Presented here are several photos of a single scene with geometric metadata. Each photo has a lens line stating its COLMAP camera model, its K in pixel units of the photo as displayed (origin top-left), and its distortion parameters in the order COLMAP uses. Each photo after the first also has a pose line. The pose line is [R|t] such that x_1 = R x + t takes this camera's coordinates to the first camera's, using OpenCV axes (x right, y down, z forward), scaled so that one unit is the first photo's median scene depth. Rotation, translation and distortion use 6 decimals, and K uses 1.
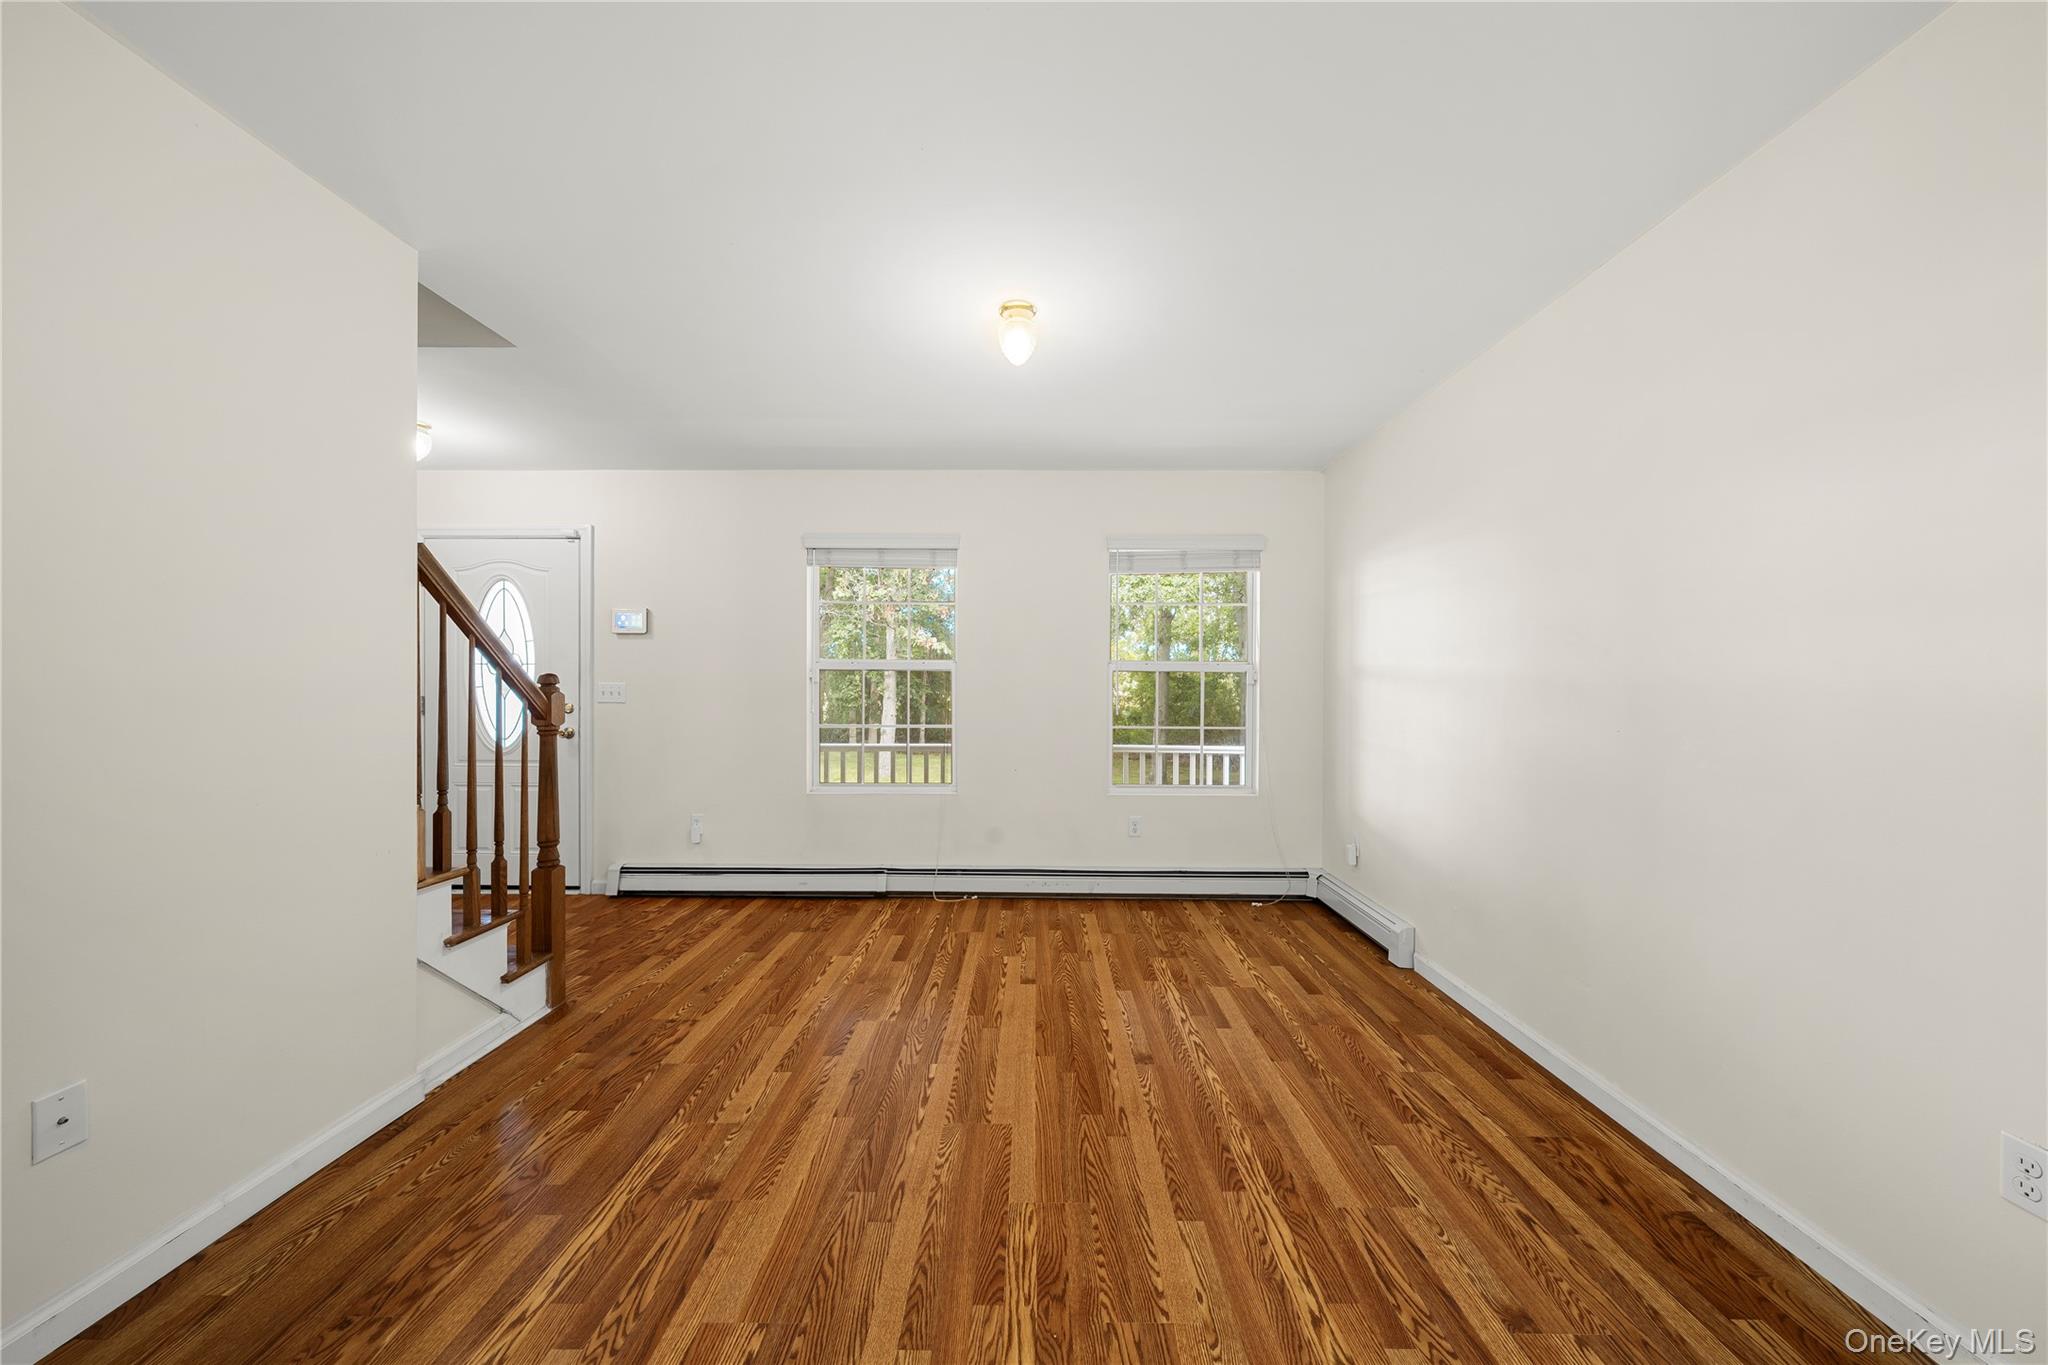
lens RADIAL K [[700.9, 0, 1029.3], [0, 700.9, 675.8], [0, 0, 1]] dist [-0.001742, -0.000062]
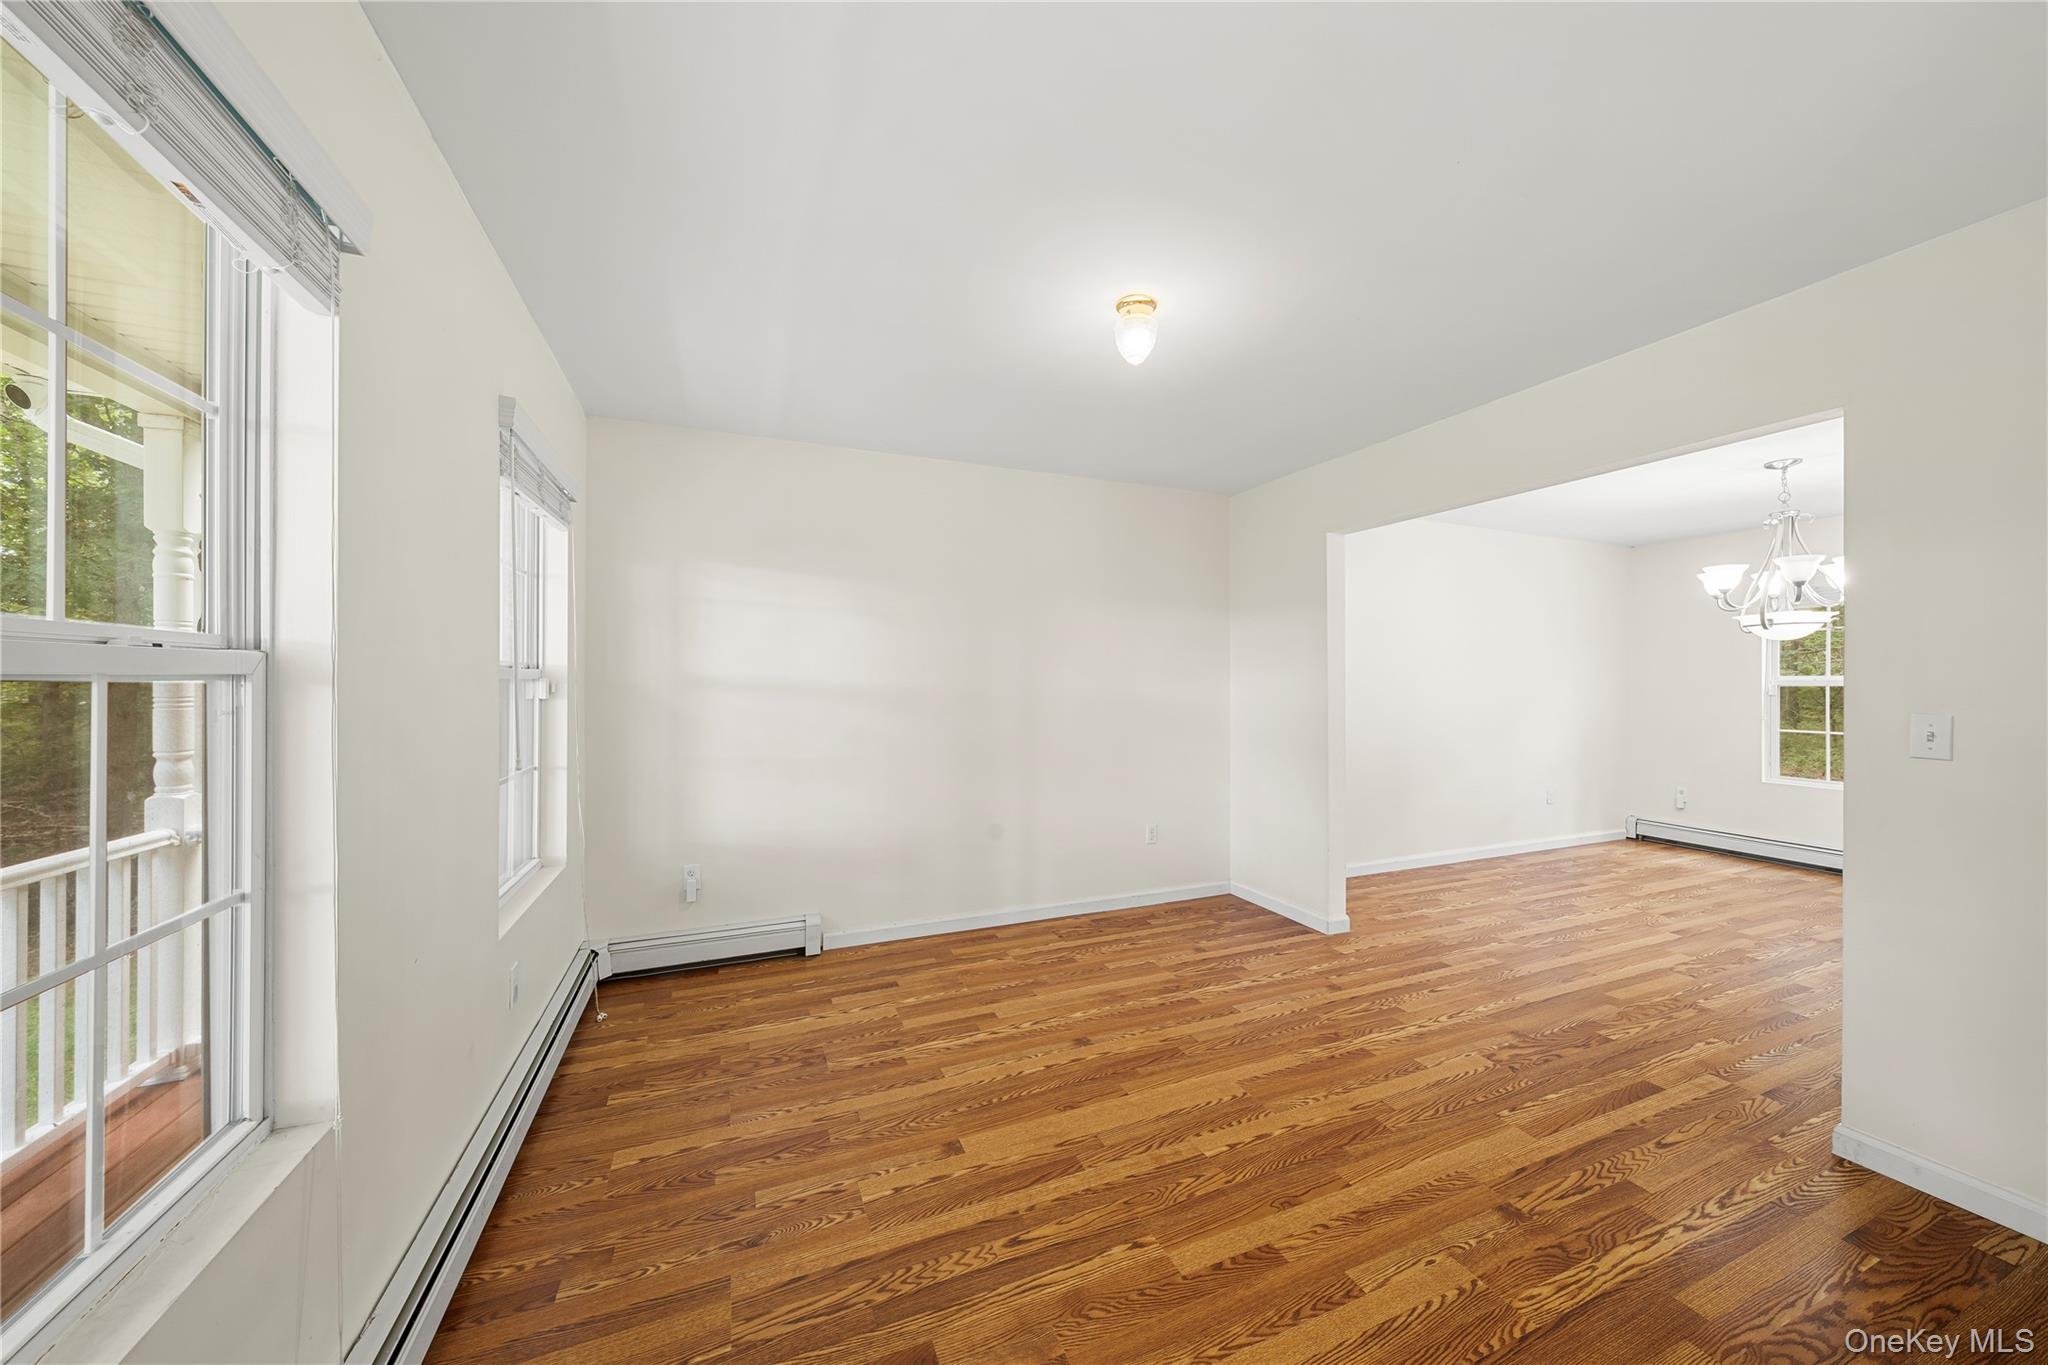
lens RADIAL K [[713.5, 0, 1024.0], [0, 713.5, 682.5], [0, 0, 1]] dist [0.001488, -0.000316]
pose [[-0.387152, -0.009743, 0.921965, -0.889849], [-0.017639, 0.999839, 0.003158, -0.030535], [-0.921847, -0.015040, -0.387261, 1.614758]]
